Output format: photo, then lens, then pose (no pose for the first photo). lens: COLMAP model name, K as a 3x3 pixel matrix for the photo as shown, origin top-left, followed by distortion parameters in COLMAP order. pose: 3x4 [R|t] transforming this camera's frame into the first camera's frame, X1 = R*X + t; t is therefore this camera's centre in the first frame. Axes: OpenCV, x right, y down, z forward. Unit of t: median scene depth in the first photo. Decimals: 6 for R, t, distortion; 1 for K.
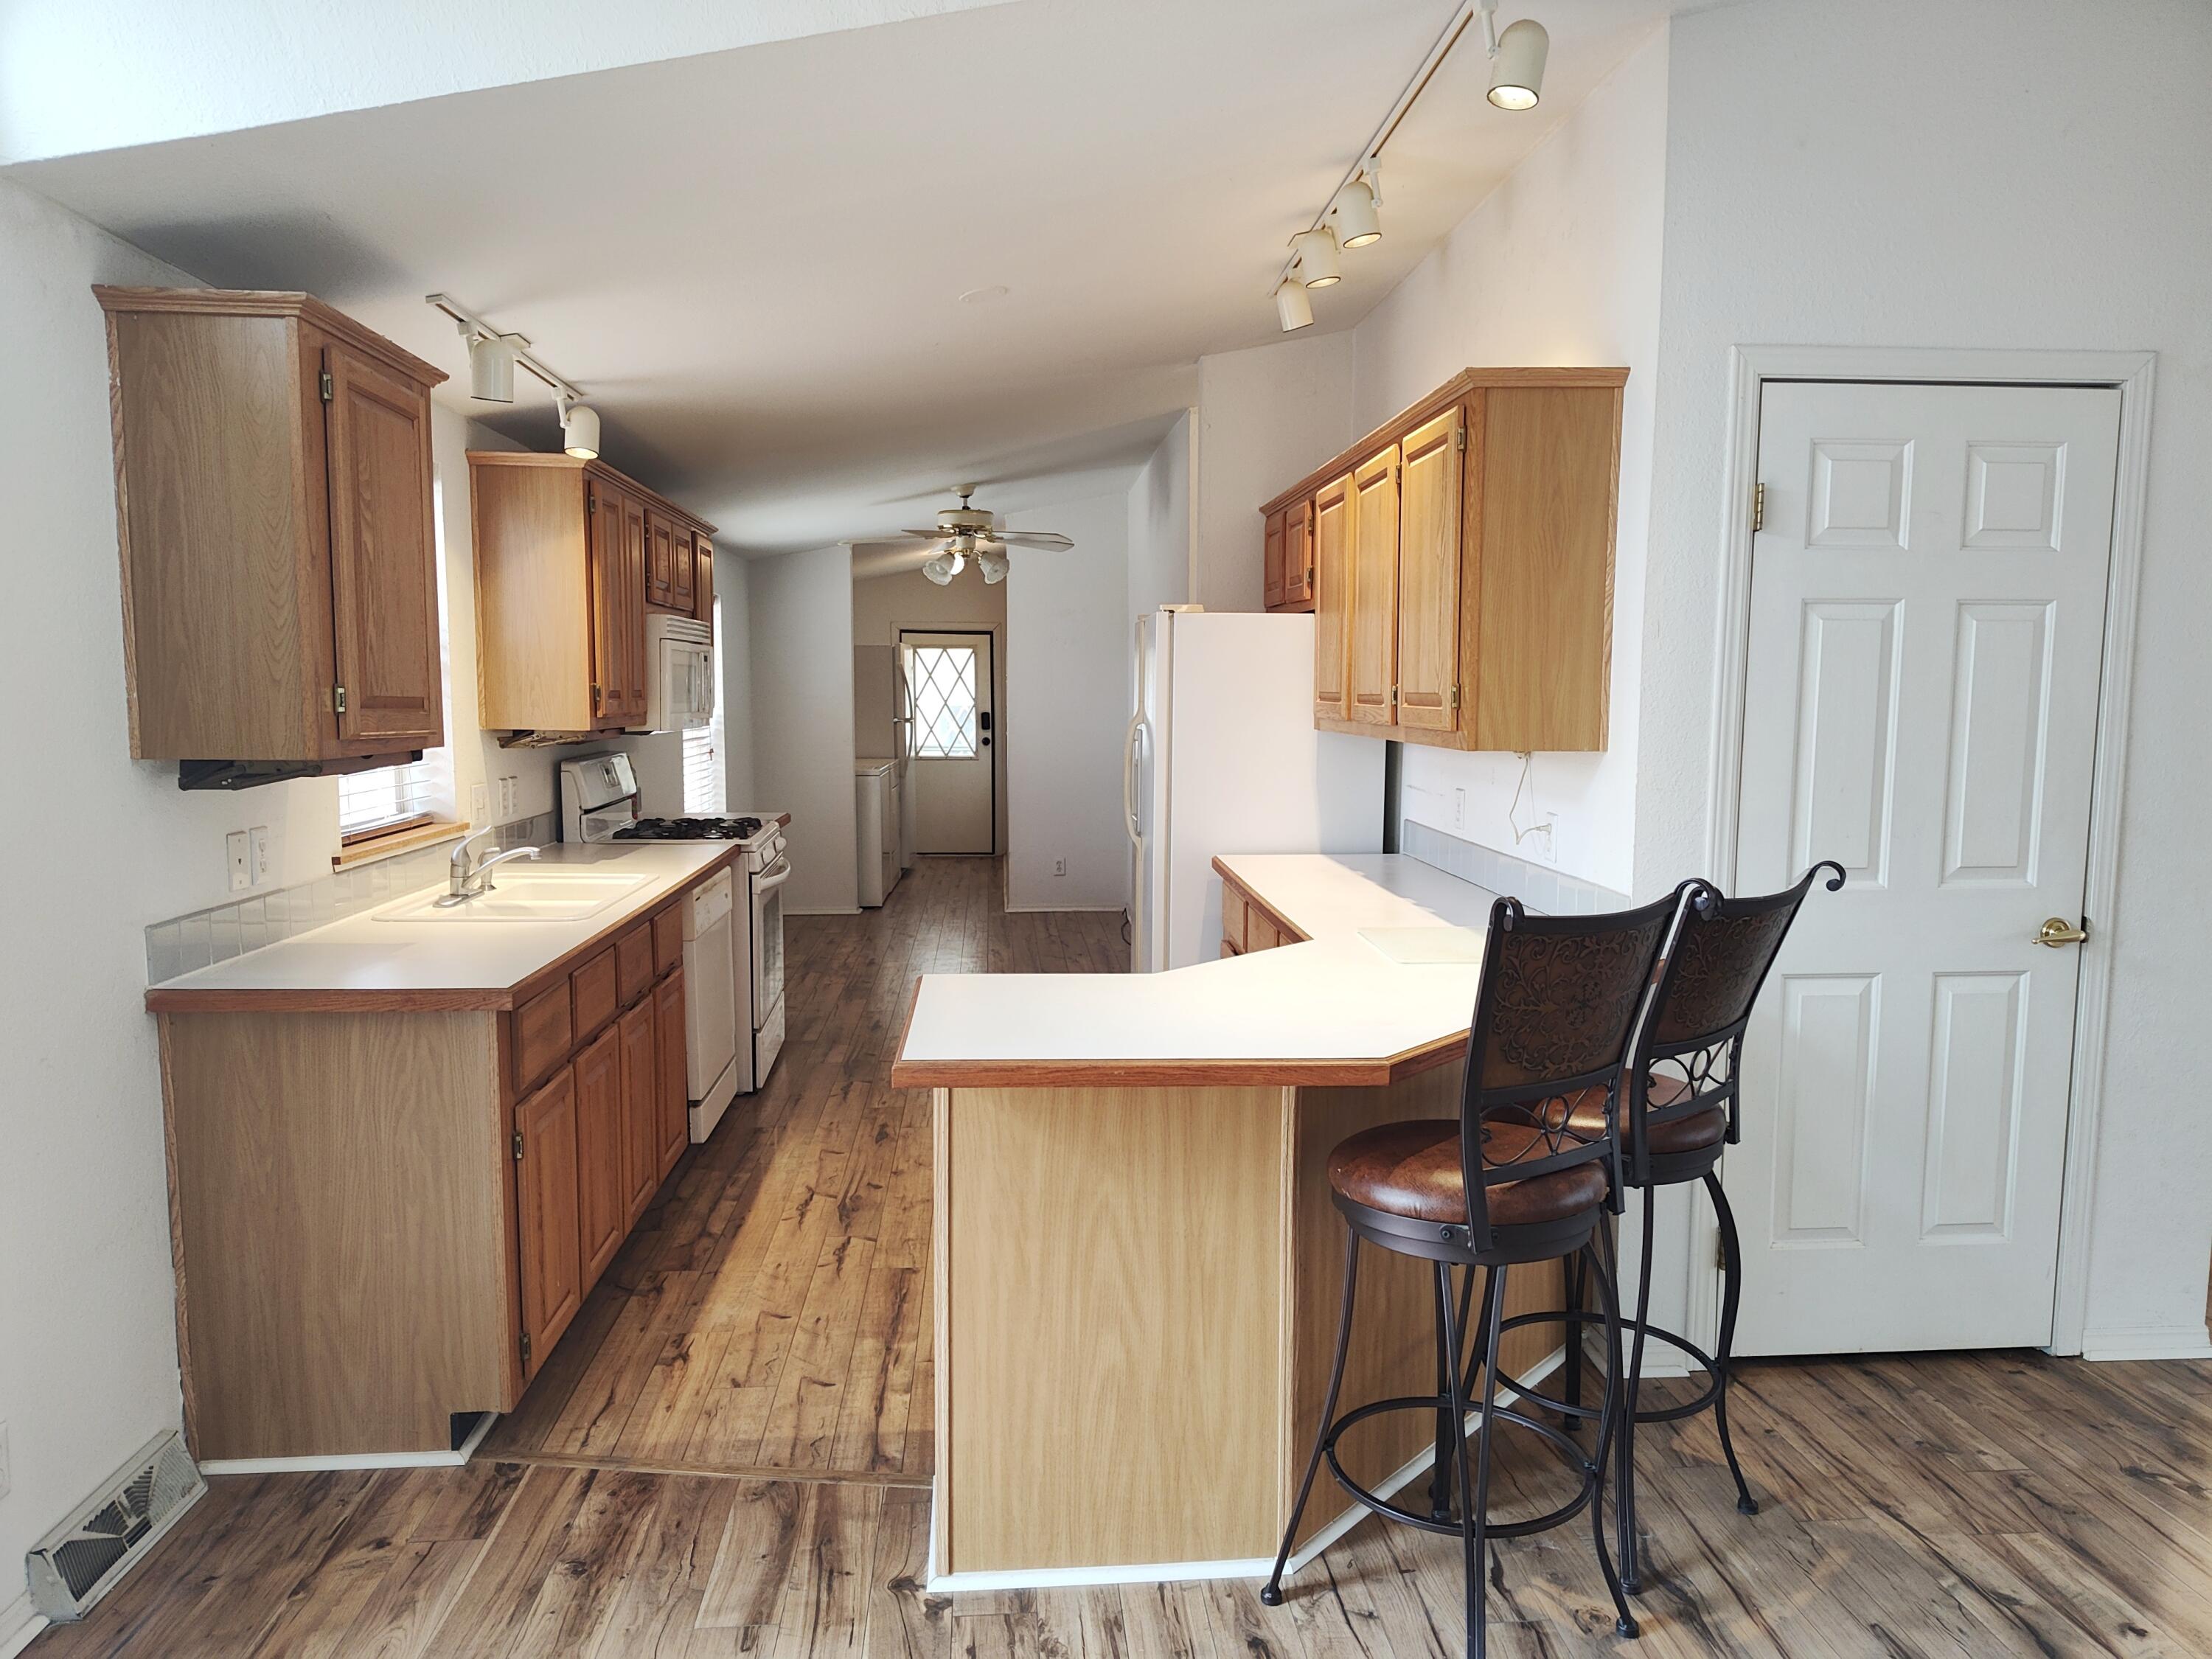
lens RADIAL K [[1509.1, 0, 1096.6], [0, 1509.1, 848.4], [0, 0, 1]] dist [0.042454, -0.043111]
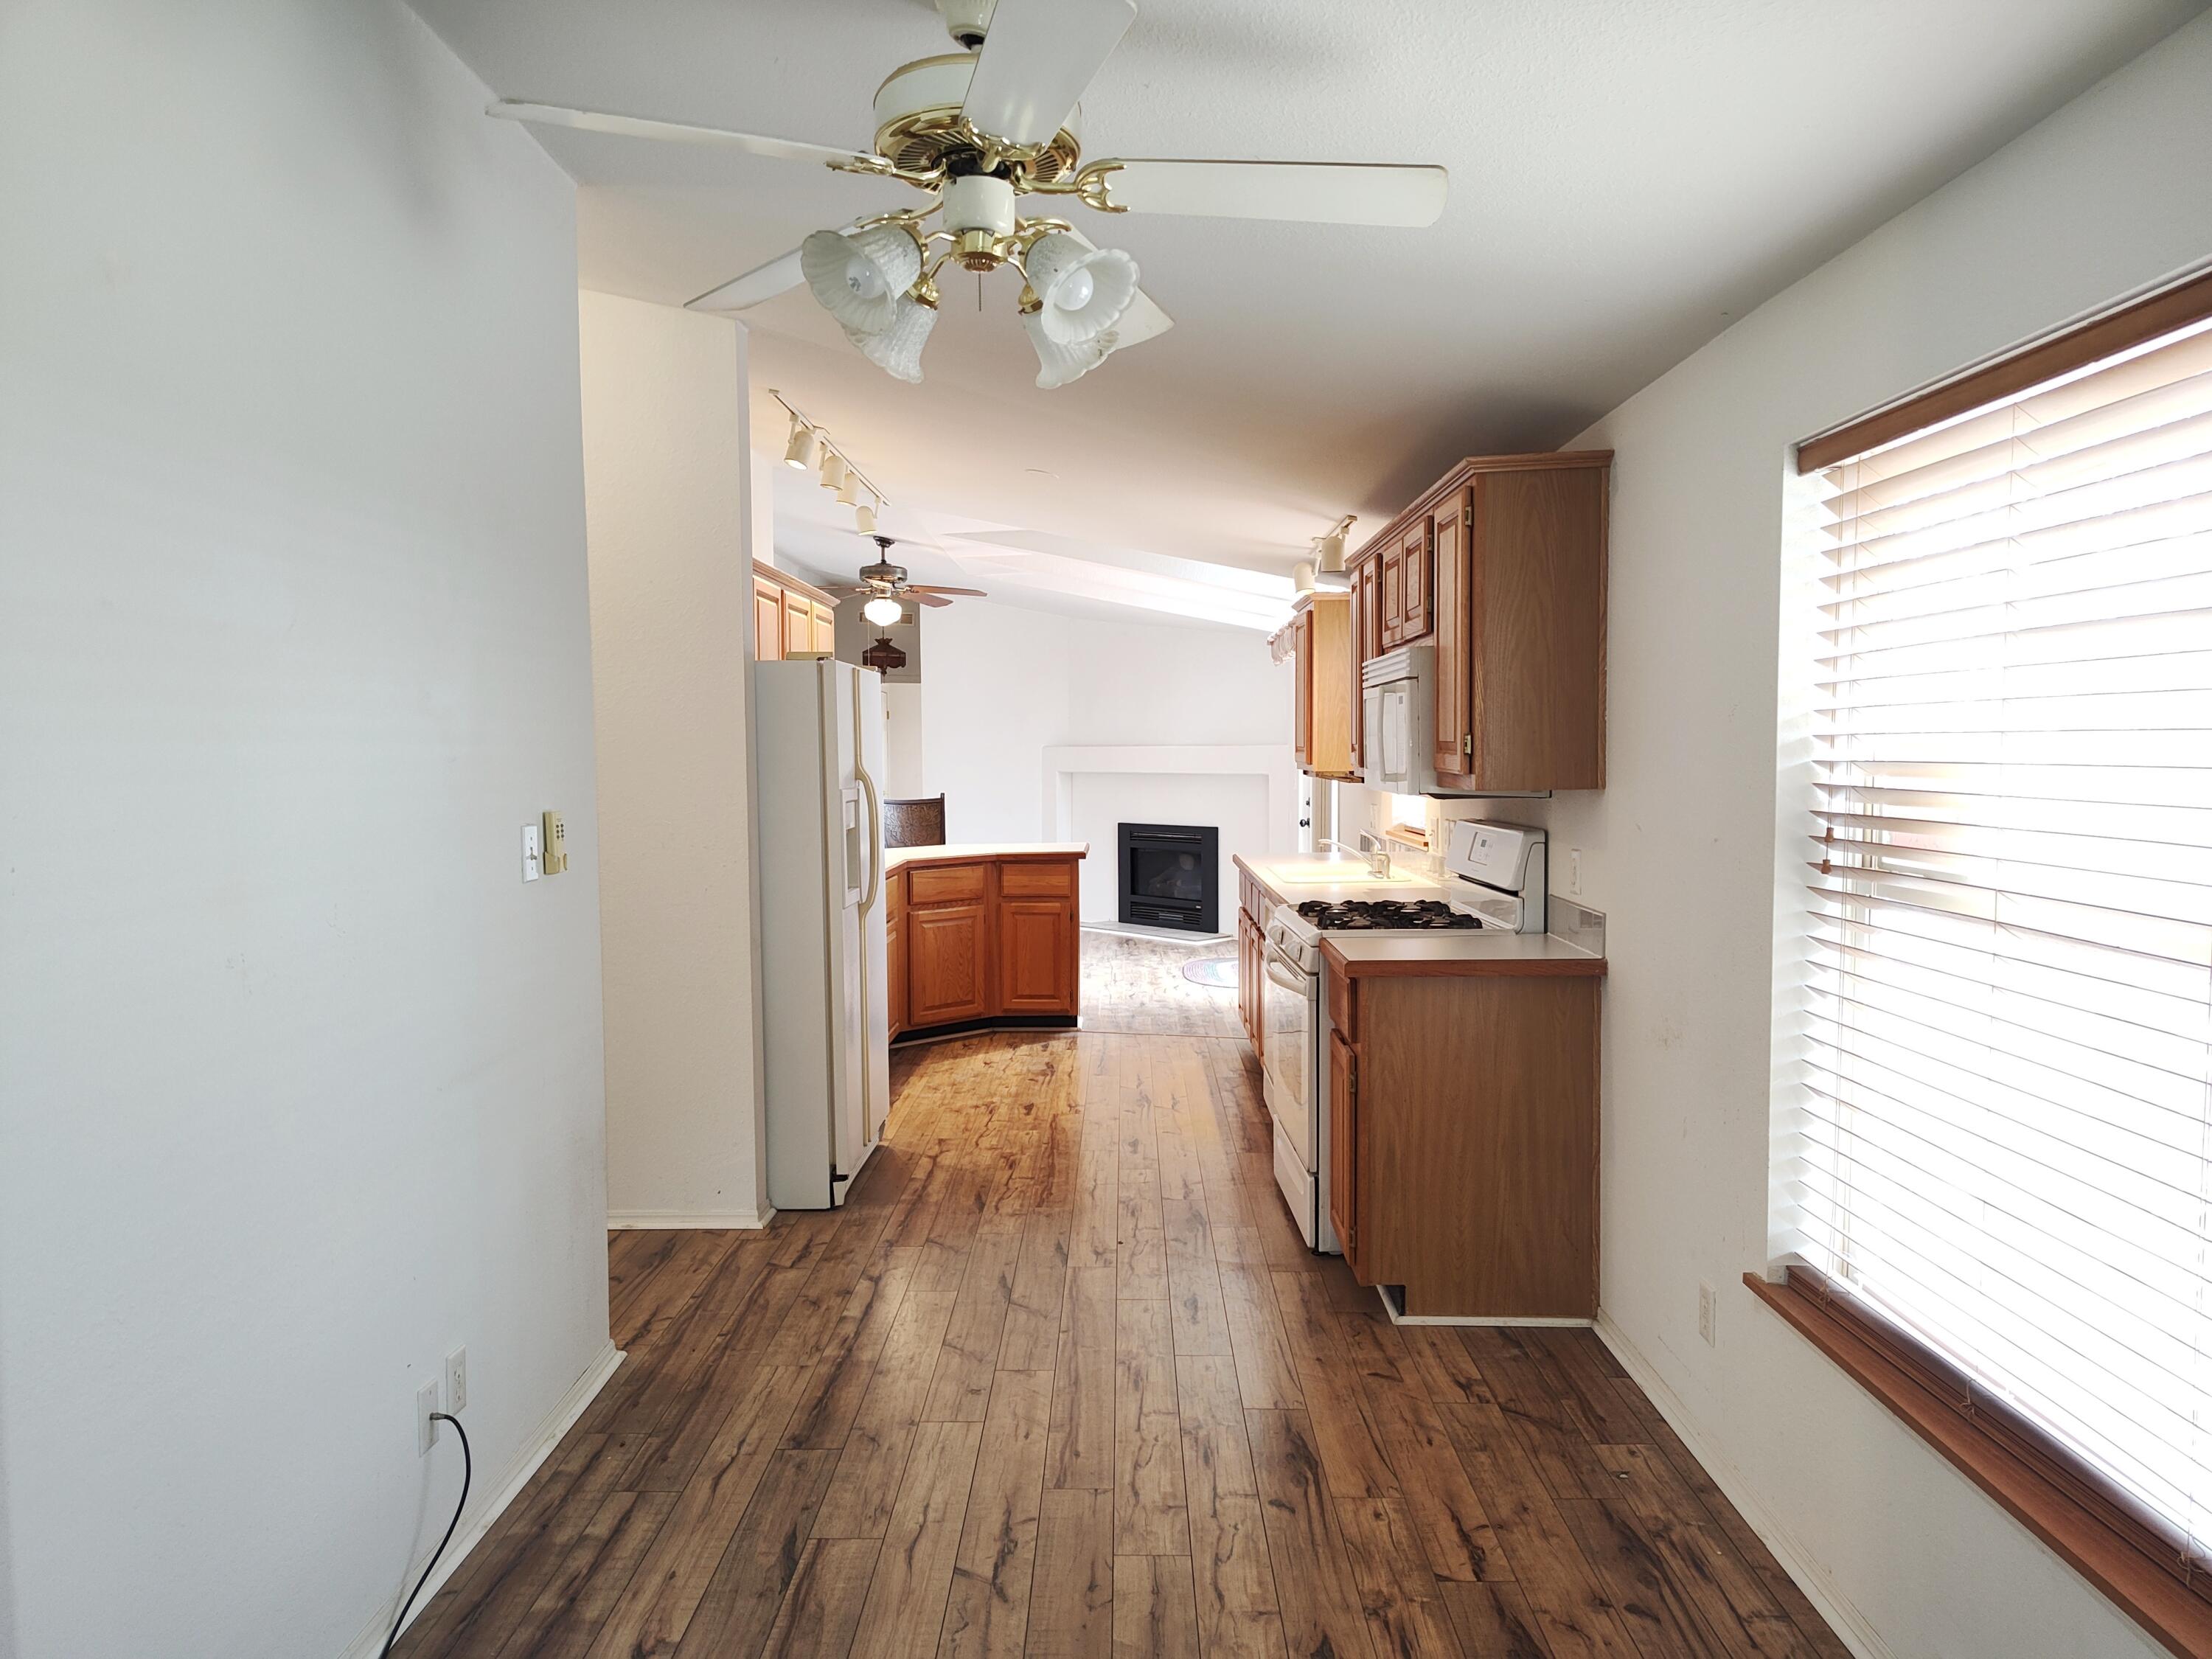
lens RADIAL K [[1509.1, 0, 1097.1], [0, 1509.1, 848.0], [0, 0, 1]] dist [0.042454, -0.043111]
pose [[-0.996207, -0.006198, 0.086789, -0.315544], [0.008847, 0.985074, 0.171906, -0.324181], [-0.086559, 0.172022, -0.981283, 3.086091]]
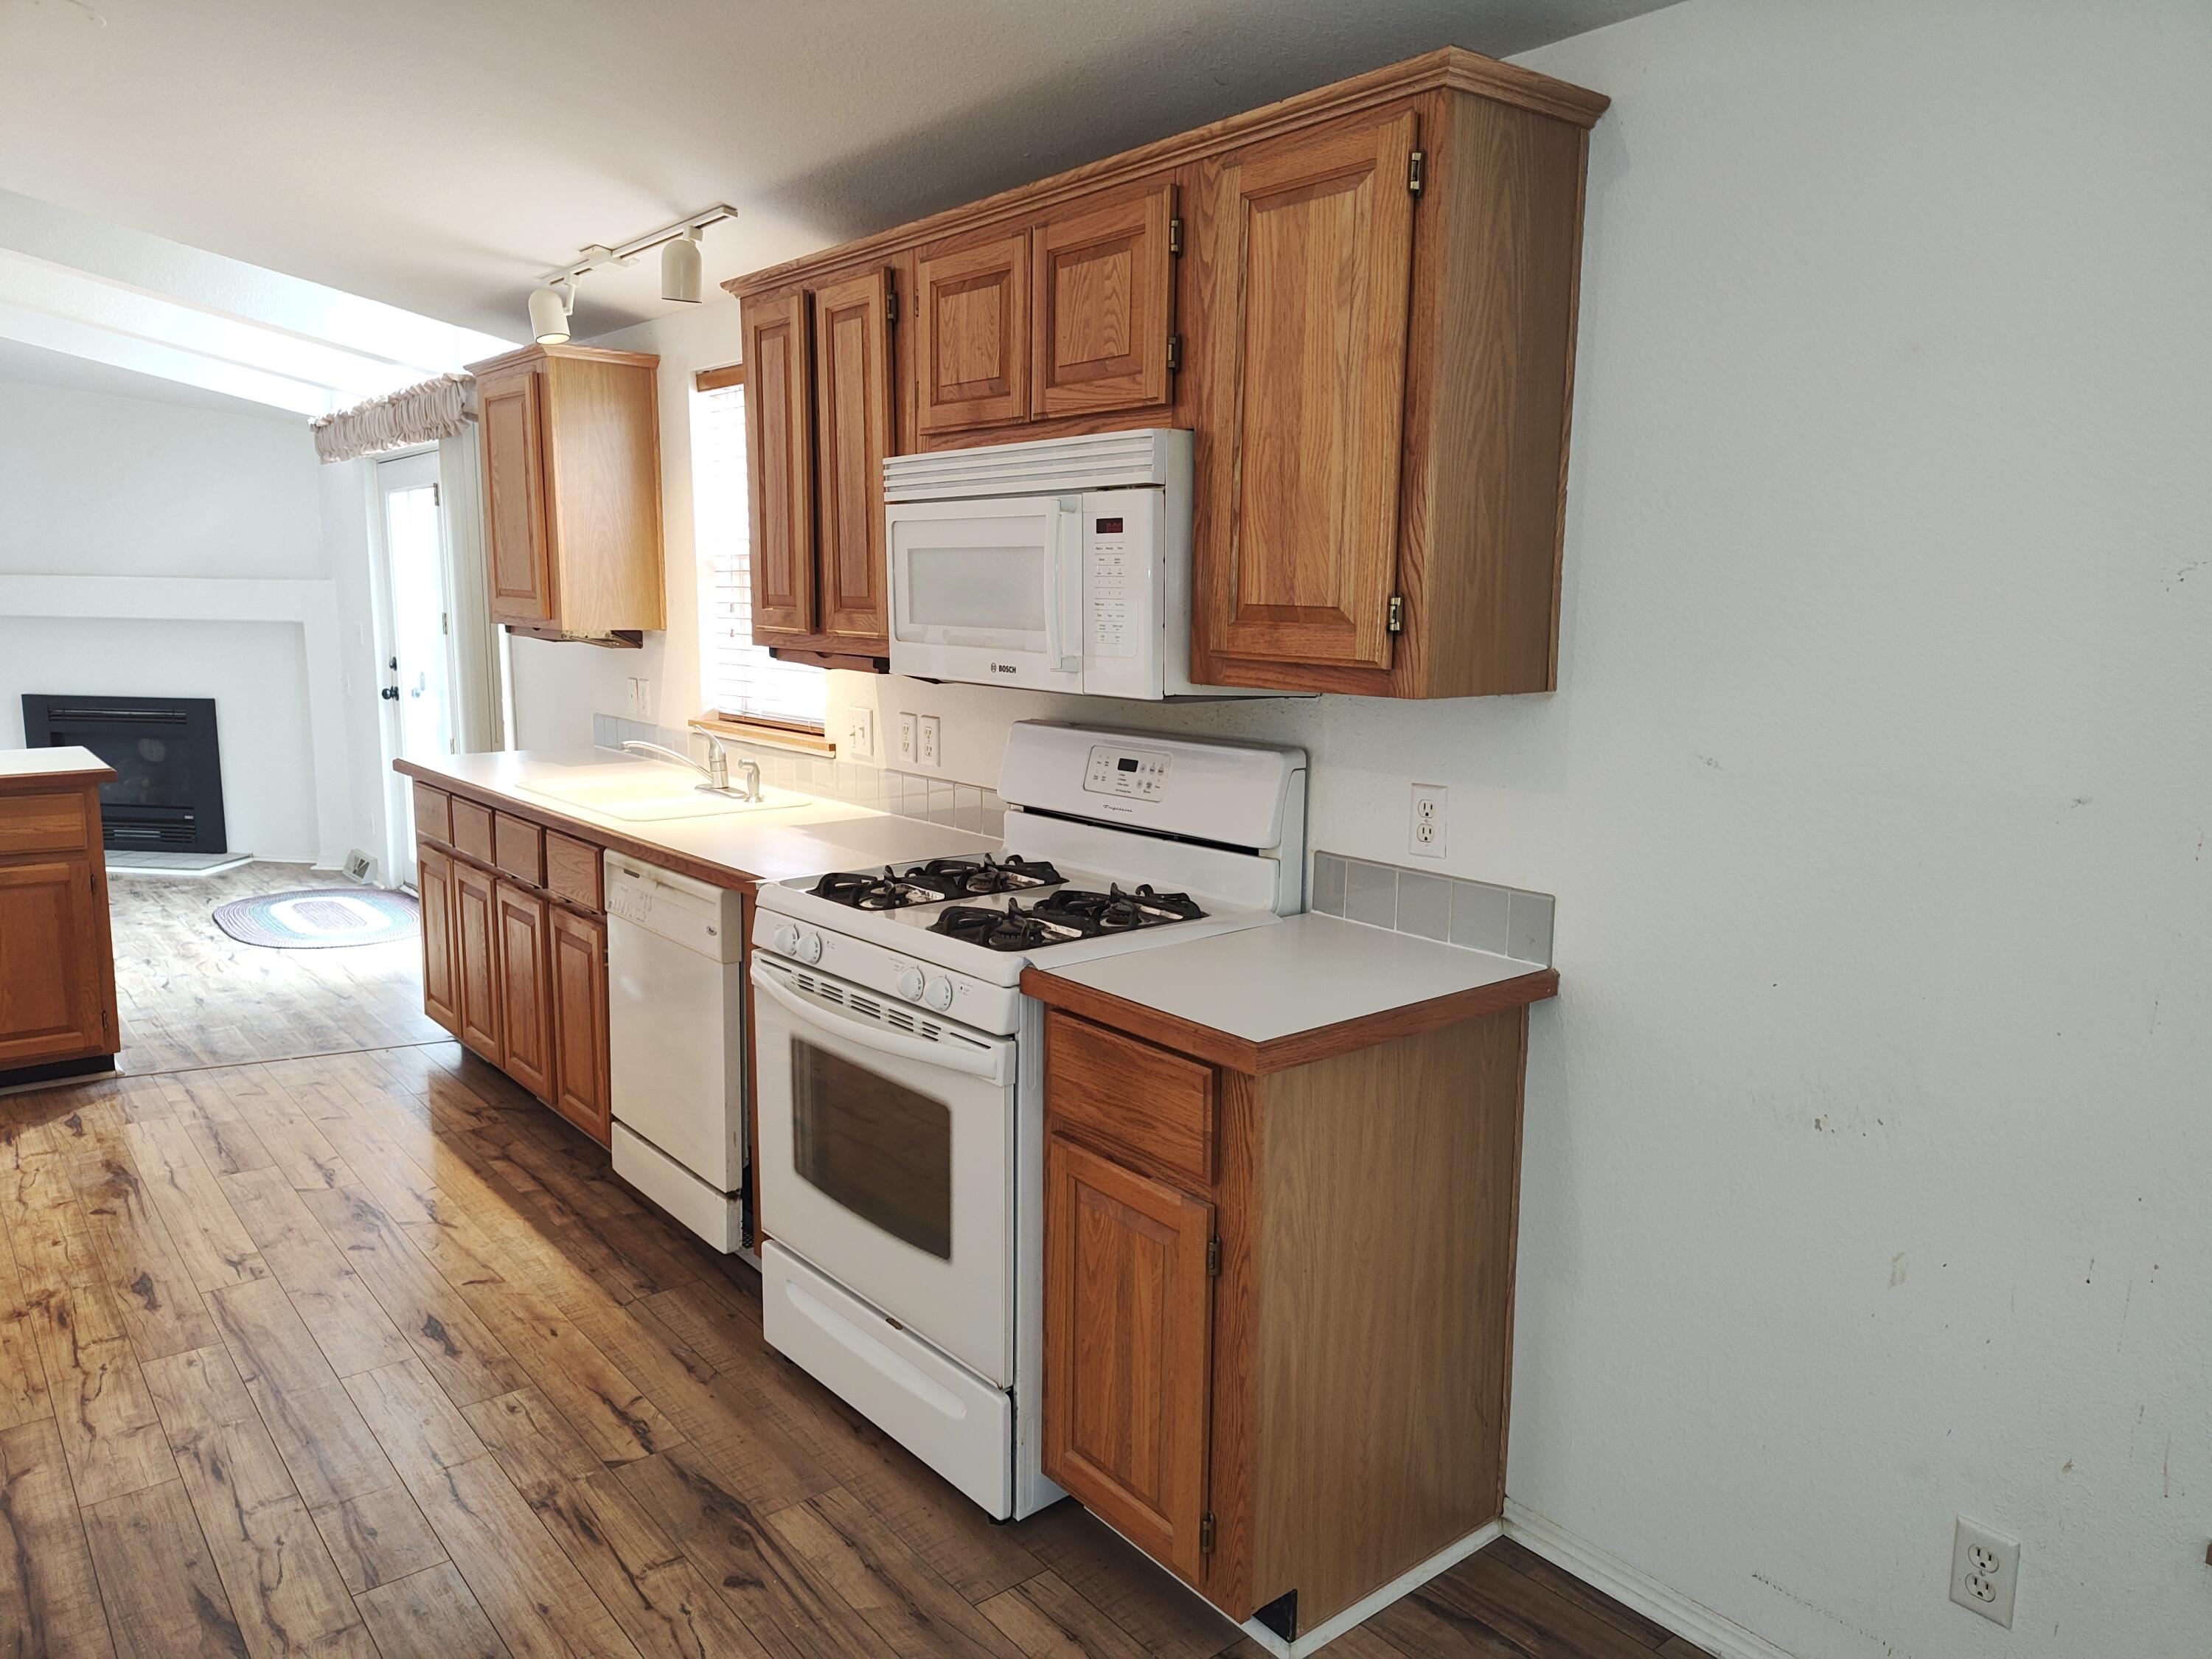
lens RADIAL K [[1509.1, 0, 1109.2], [0, 1509.1, 835.9], [0, 0, 1]] dist [0.042454, -0.043111]
pose [[-0.813877, 0.072586, -0.576485, -0.037455], [-0.082996, 0.967469, 0.238988, -0.253530], [0.575079, 0.242353, -0.781377, 2.375662]]
